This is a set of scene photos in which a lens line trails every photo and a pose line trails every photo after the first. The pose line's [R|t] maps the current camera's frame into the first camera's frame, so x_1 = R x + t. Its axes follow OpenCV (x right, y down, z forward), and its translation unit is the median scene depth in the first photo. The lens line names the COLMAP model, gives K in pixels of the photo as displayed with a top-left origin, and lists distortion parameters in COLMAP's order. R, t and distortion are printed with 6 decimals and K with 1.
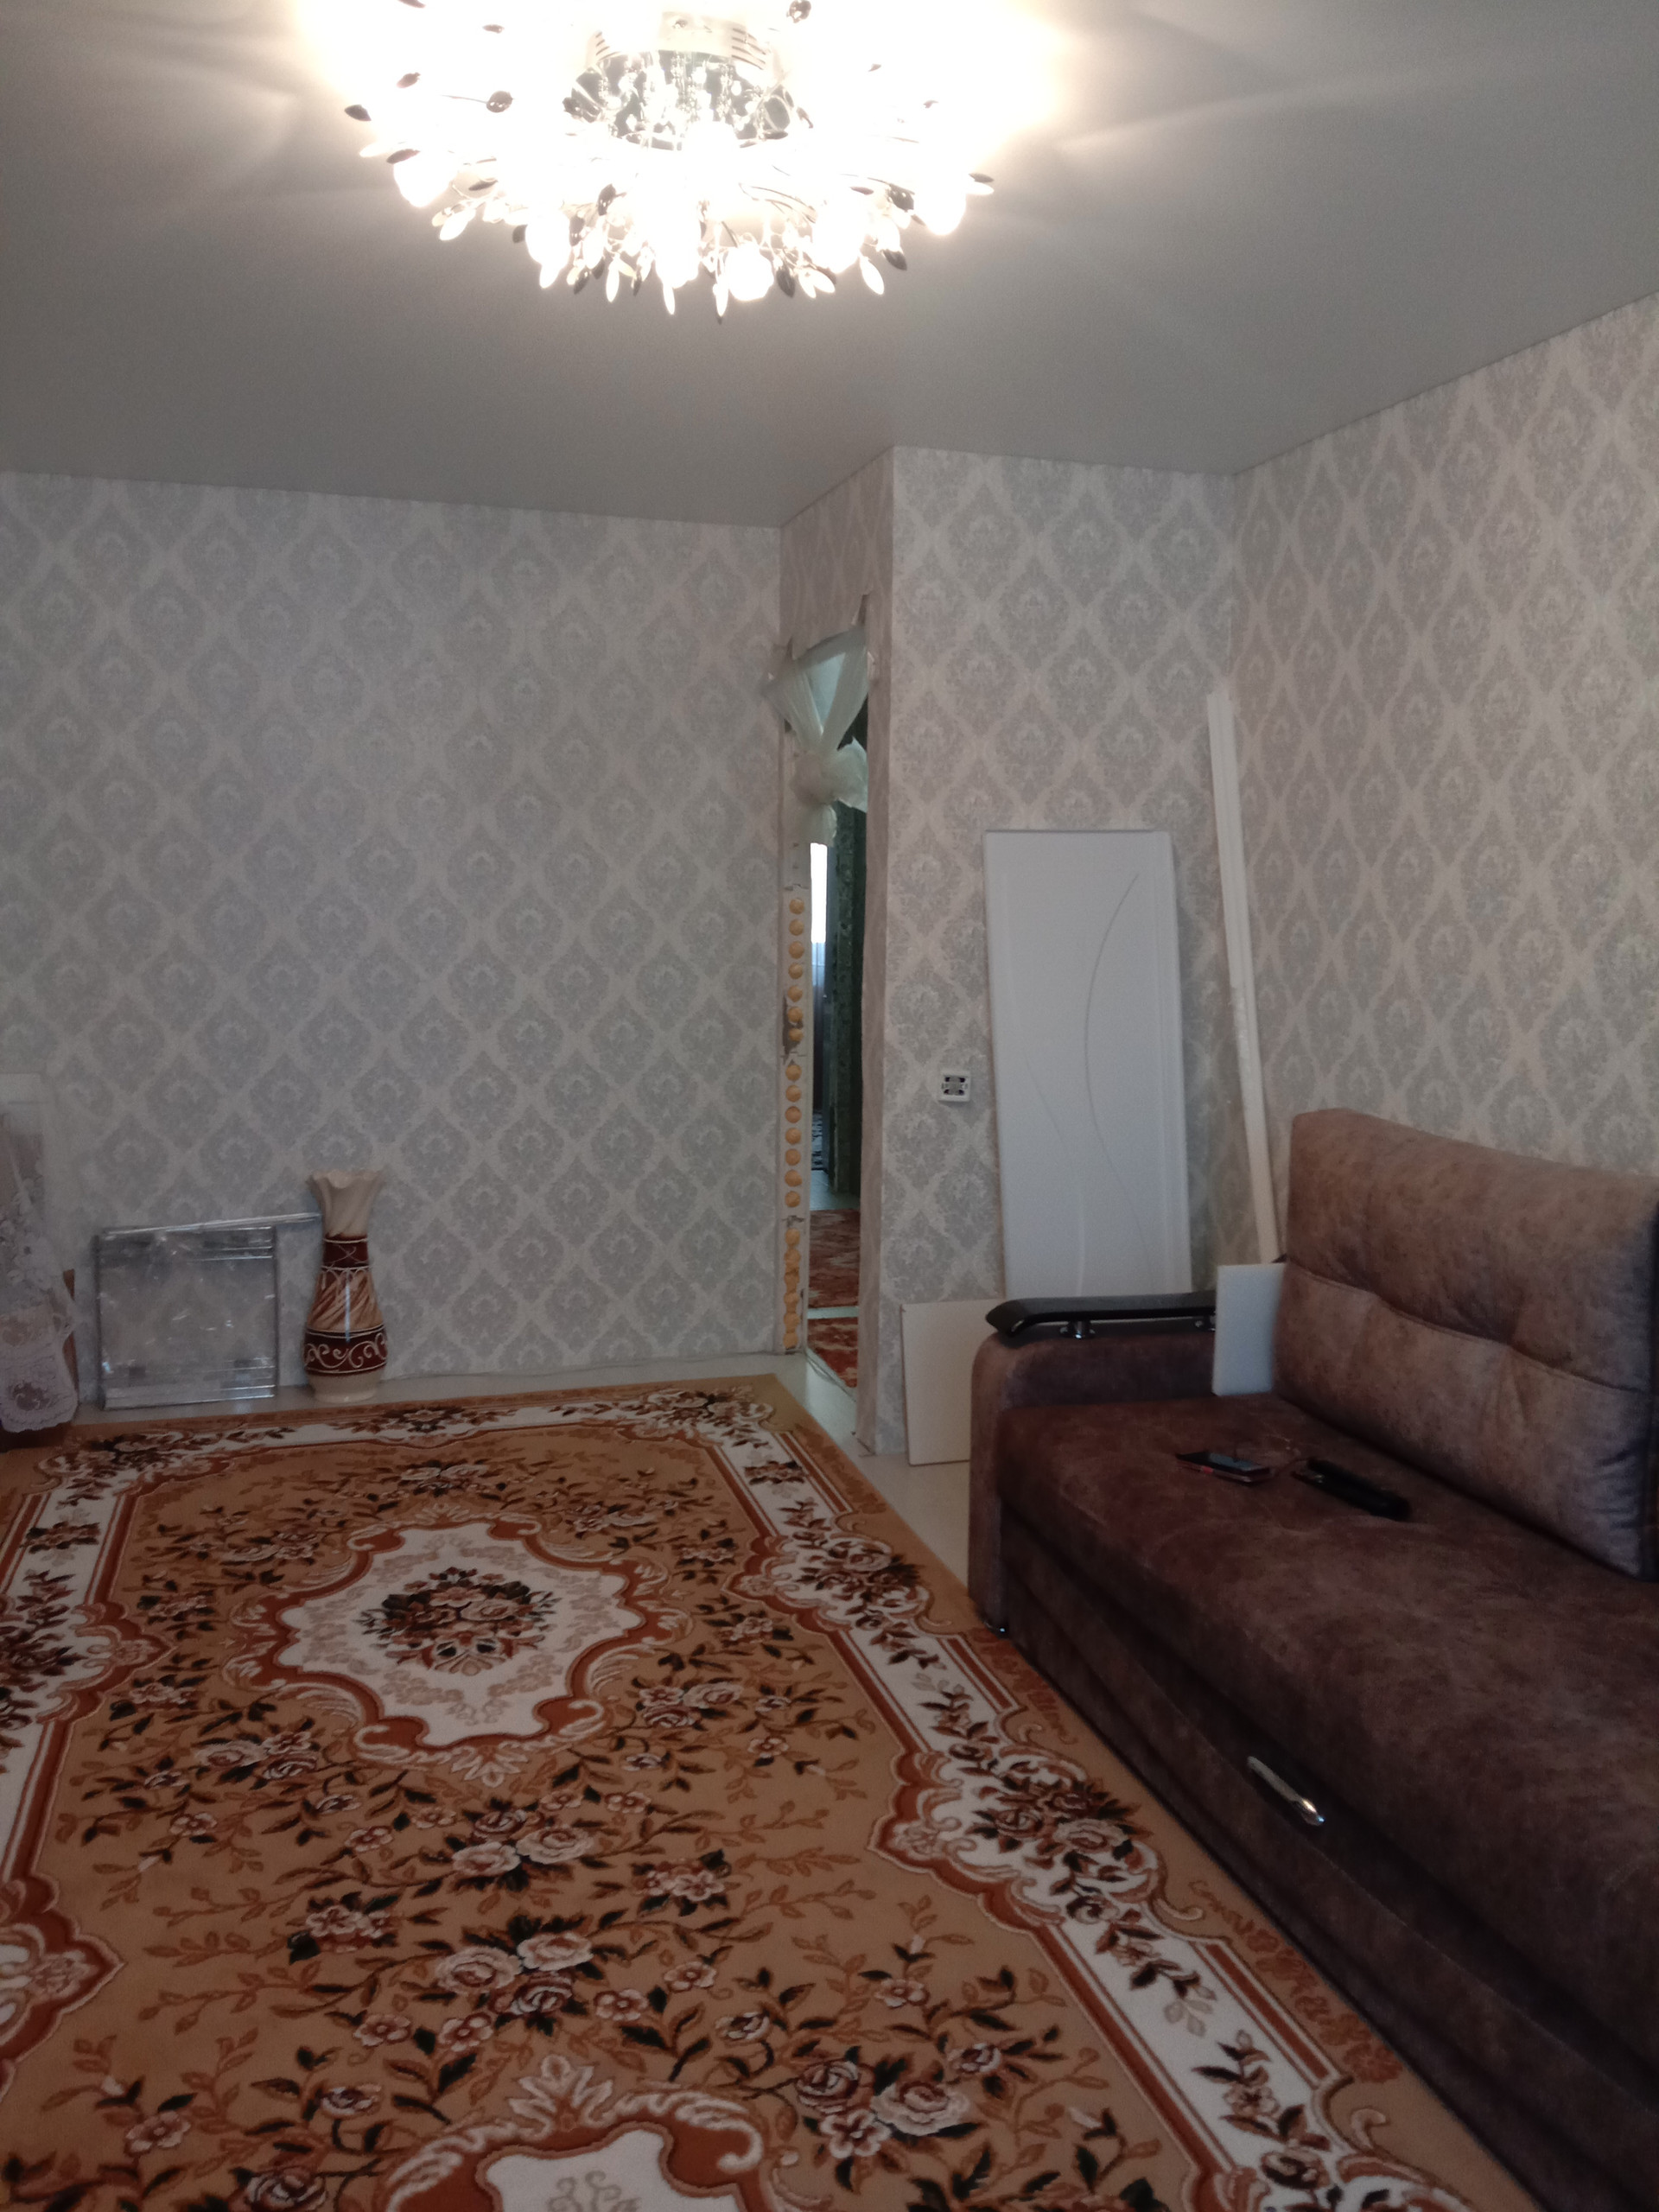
lens RADIAL K [[1787.6, 0, 828.6], [0, 1787.6, 1024.3], [0, 0, 1]] dist [-0.018709, -0.037426]
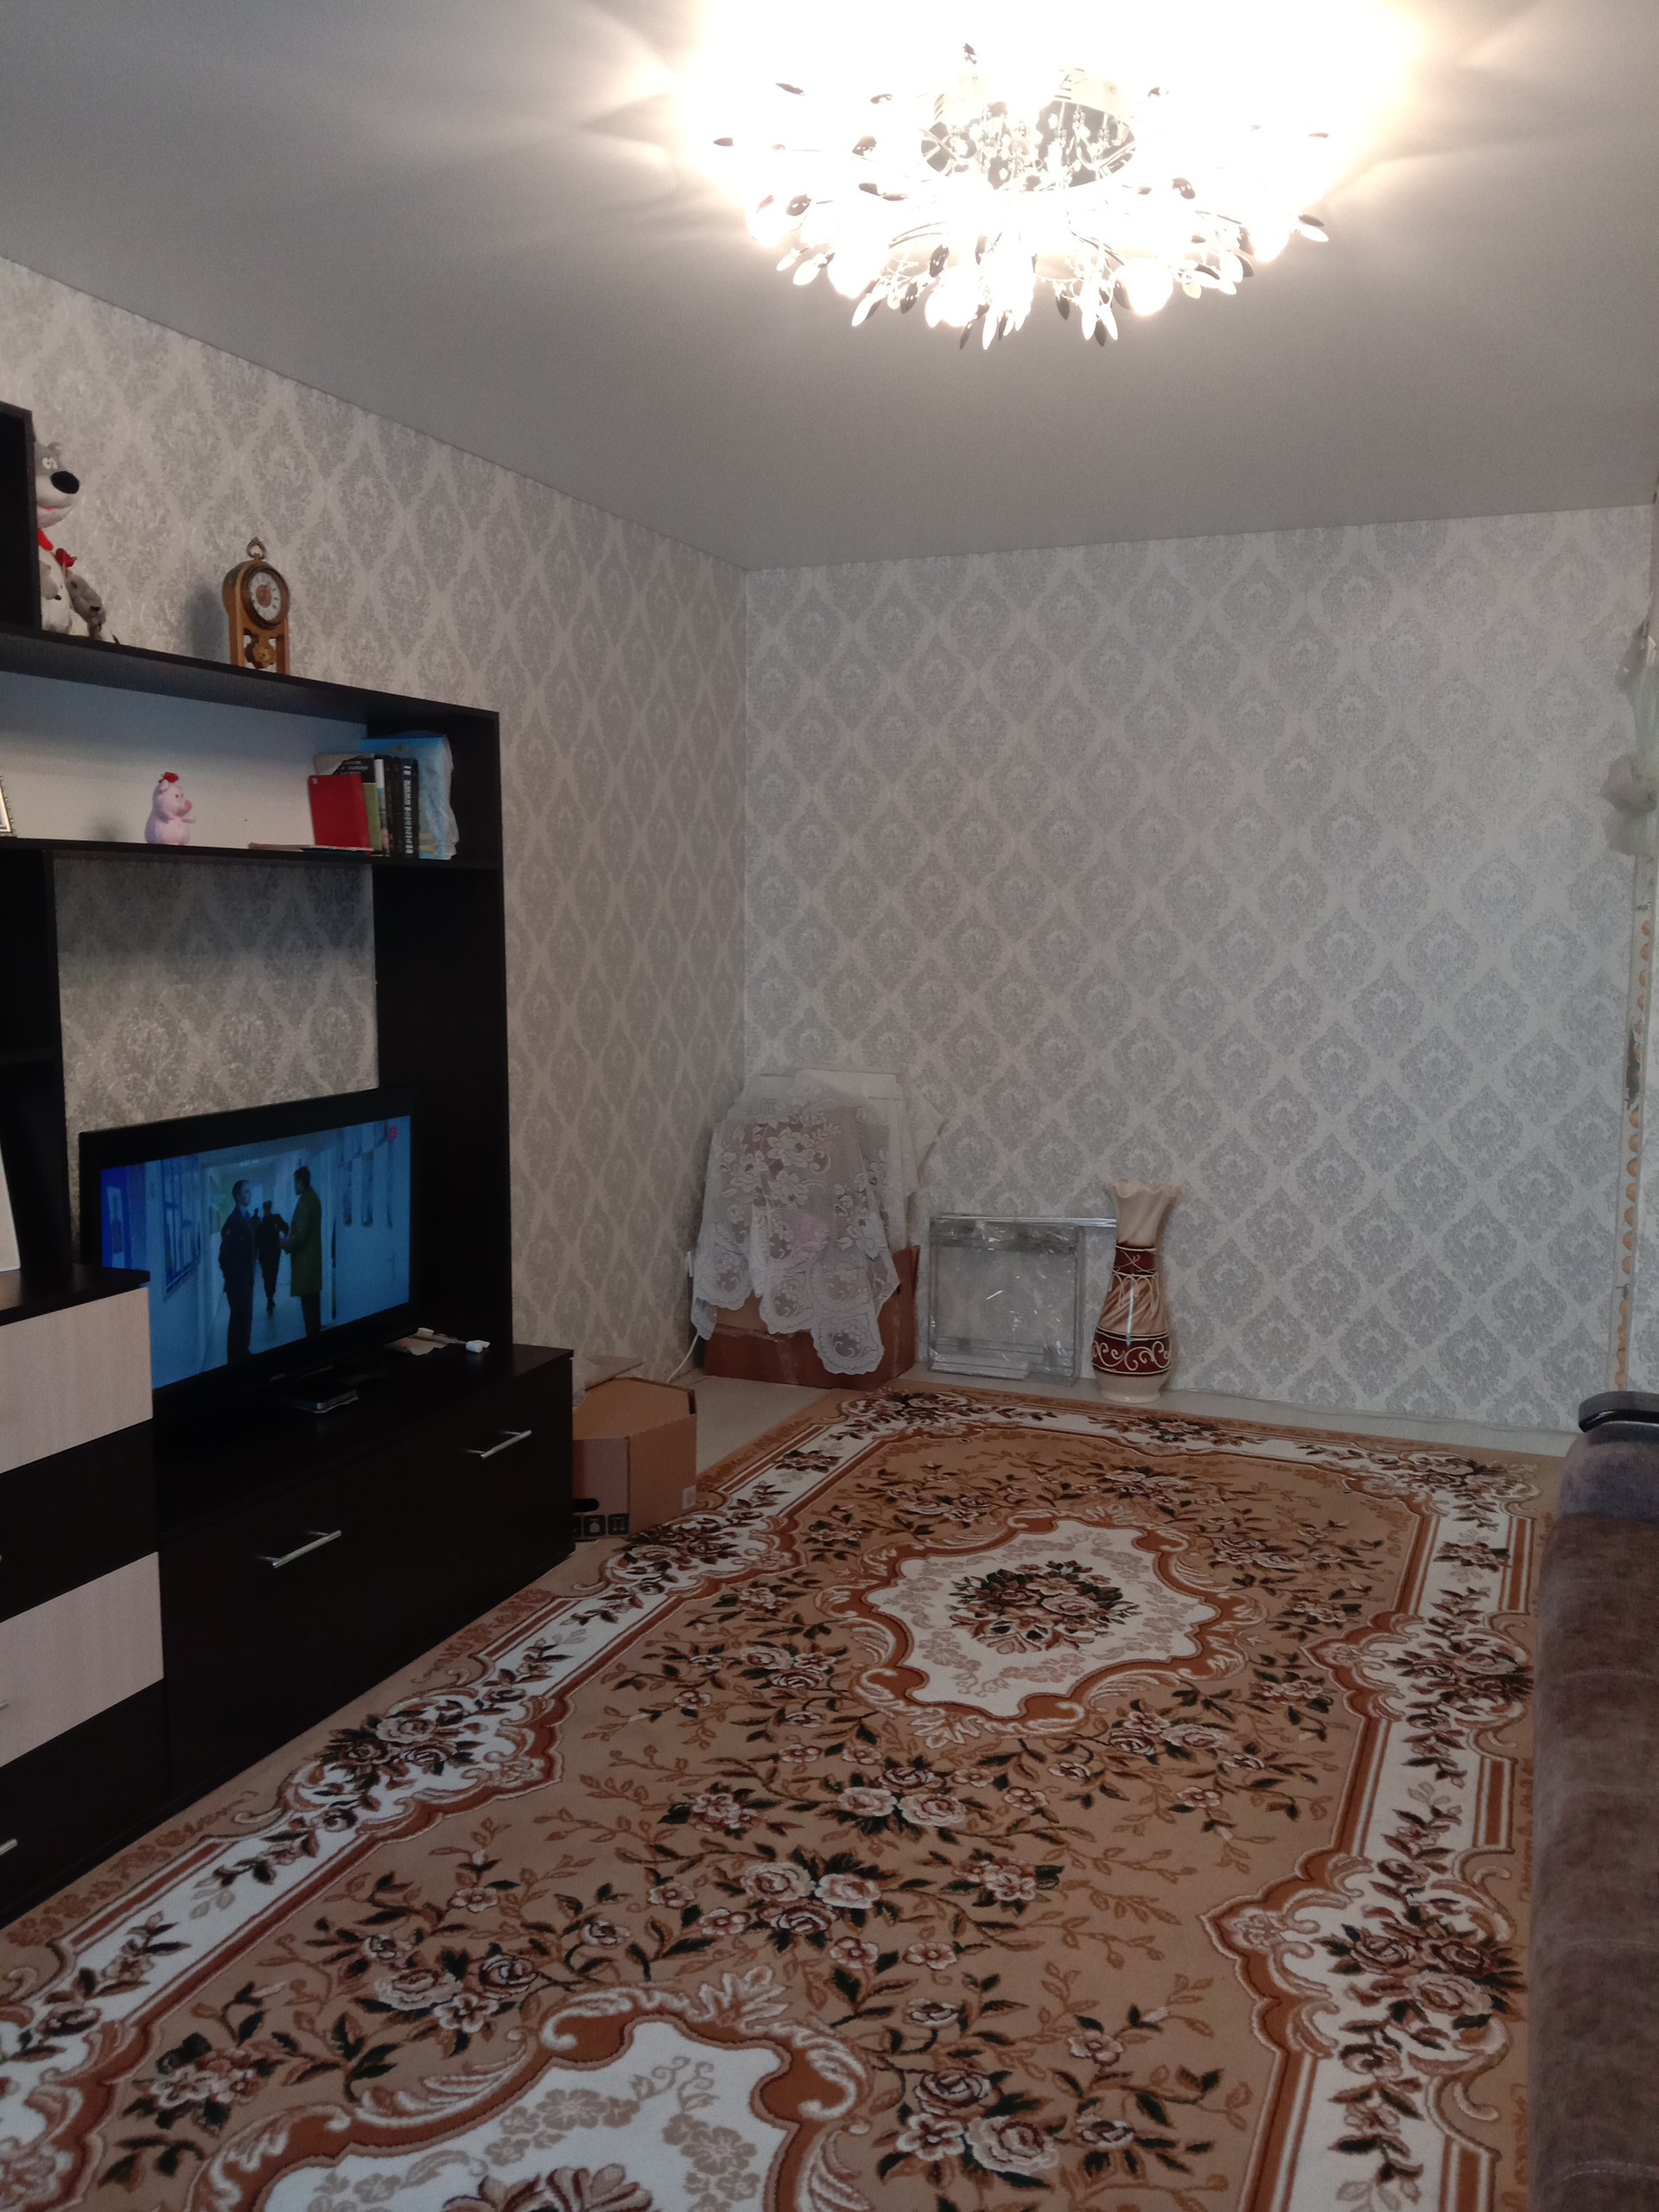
lens RADIAL K [[1796.1, 0, 829.5], [0, 1796.1, 1106.0], [0, 0, 1]] dist [-0.028535, -0.039155]
pose [[0.786714, 0.083323, -0.611669, 0.332749], [-0.066688, 0.996521, 0.049976, -0.001123], [0.613705, 0.001474, 0.789534, 0.104993]]
